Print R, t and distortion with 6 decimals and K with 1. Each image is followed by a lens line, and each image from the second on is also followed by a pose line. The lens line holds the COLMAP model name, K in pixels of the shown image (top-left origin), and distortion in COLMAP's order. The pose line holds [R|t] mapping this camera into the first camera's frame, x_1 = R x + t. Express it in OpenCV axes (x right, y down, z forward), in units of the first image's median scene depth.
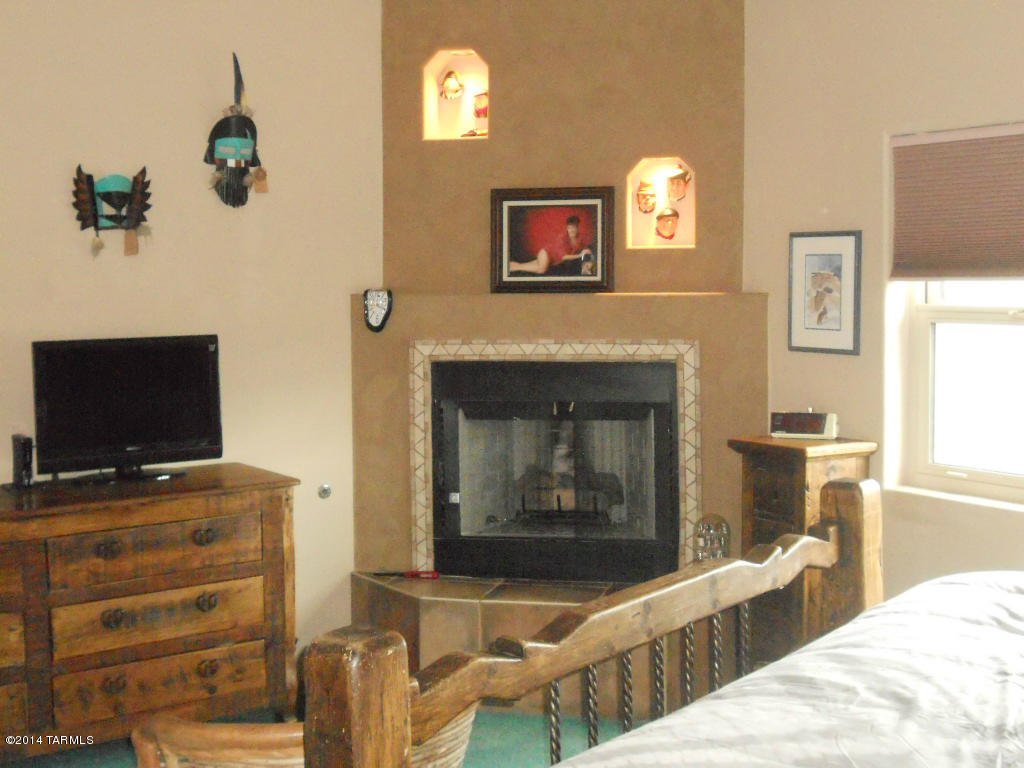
lens RADIAL K [[1183.8, 0, 512.4], [0, 1183.8, 304.3], [0, 0, 1]] dist [0.251763, -1.916277]
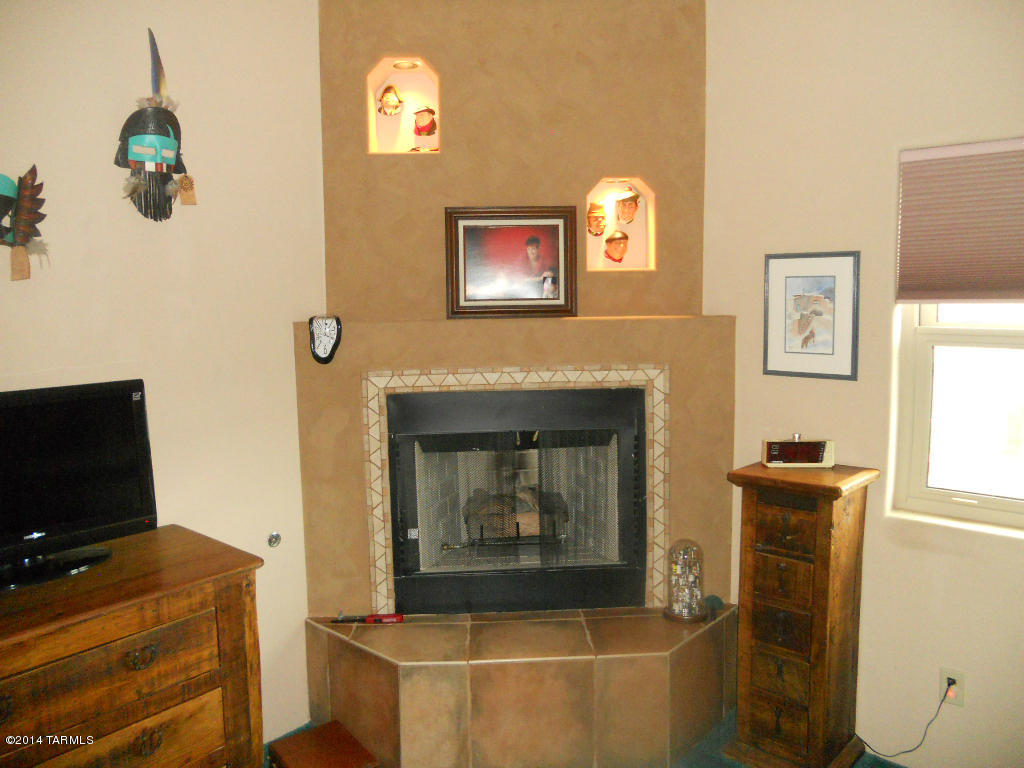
lens RADIAL K [[777.1, 0, 513.8], [0, 777.1, 371.9], [0, 0, 1]] dist [-0.012265, -0.047702]
pose [[0.976058, -0.027817, 0.215723, -0.104922], [0.012683, 0.997380, 0.071226, -0.011102], [-0.217139, -0.066784, 0.973853, 0.400397]]
